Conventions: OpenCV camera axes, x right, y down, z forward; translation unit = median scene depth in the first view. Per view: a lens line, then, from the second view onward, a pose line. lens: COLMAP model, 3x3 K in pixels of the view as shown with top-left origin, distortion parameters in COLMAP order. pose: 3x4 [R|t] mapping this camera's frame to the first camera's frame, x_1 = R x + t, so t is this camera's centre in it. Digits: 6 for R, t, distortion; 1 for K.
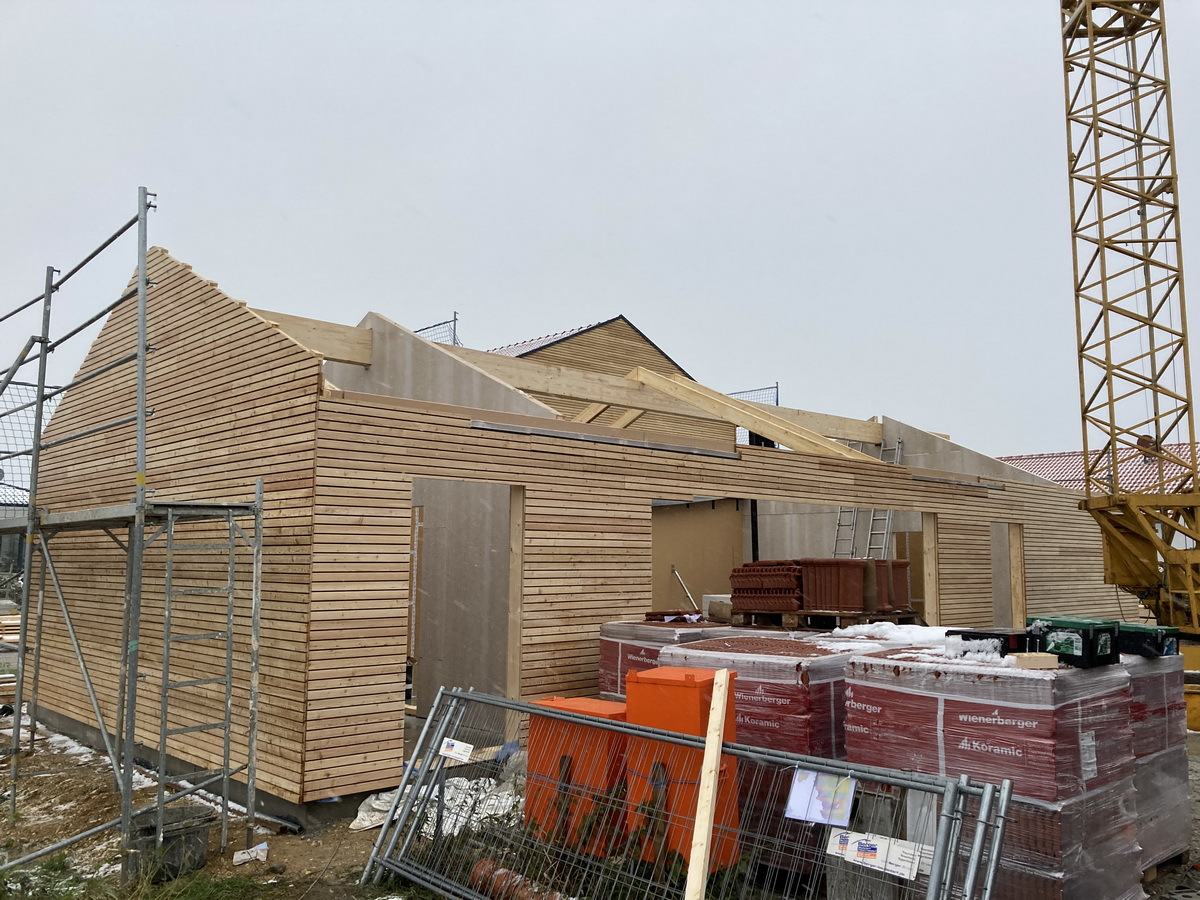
lens RADIAL K [[978.8, 0, 594.2], [0, 978.8, 450.1], [0, 0, 1]] dist [0.045305, -0.044417]
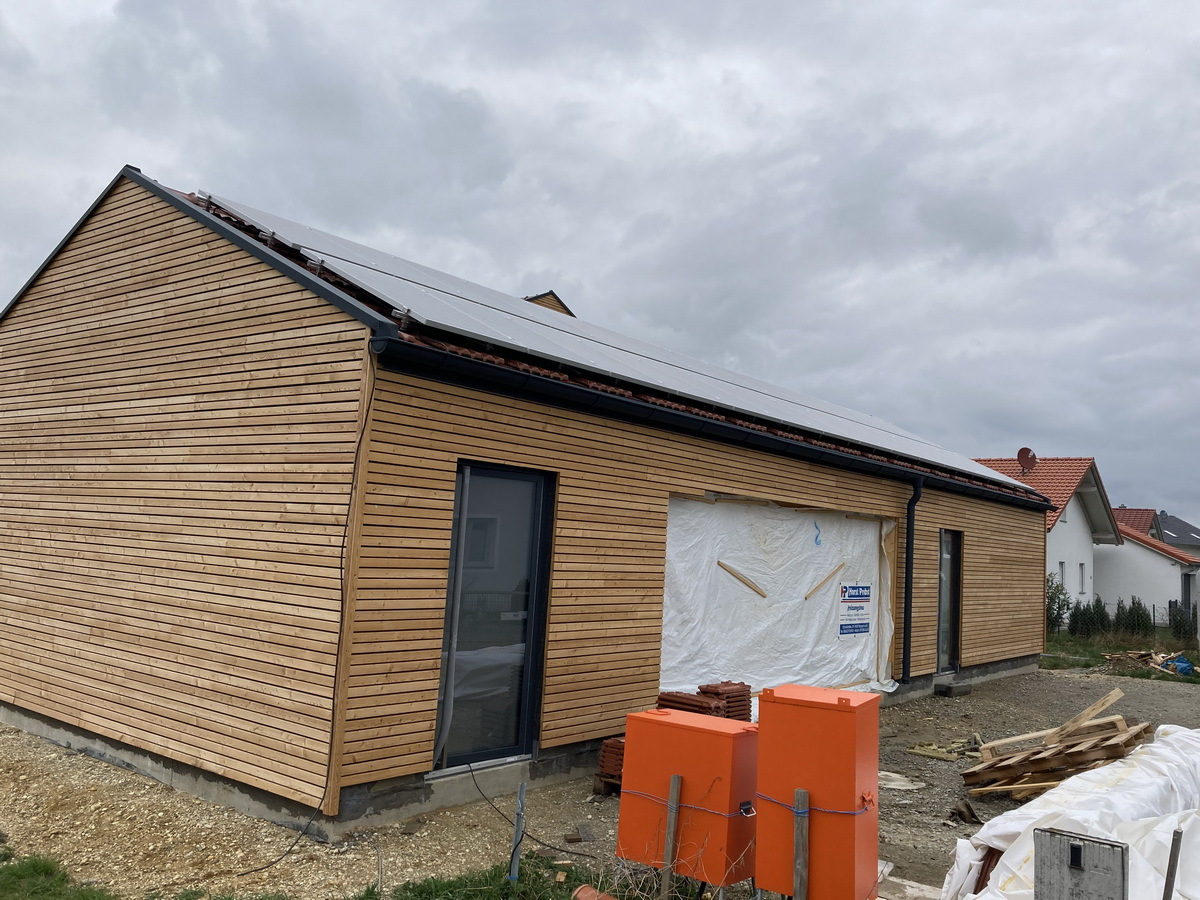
lens RADIAL K [[978.8, 0, 592.2], [0, 978.8, 447.3], [0, 0, 1]] dist [0.045305, -0.044417]
pose [[0.988028, 0.065847, 0.139519, -0.197472], [-0.068852, 0.997485, 0.016816, -0.006074], [-0.138061, -0.026221, 0.990077, 0.076742]]
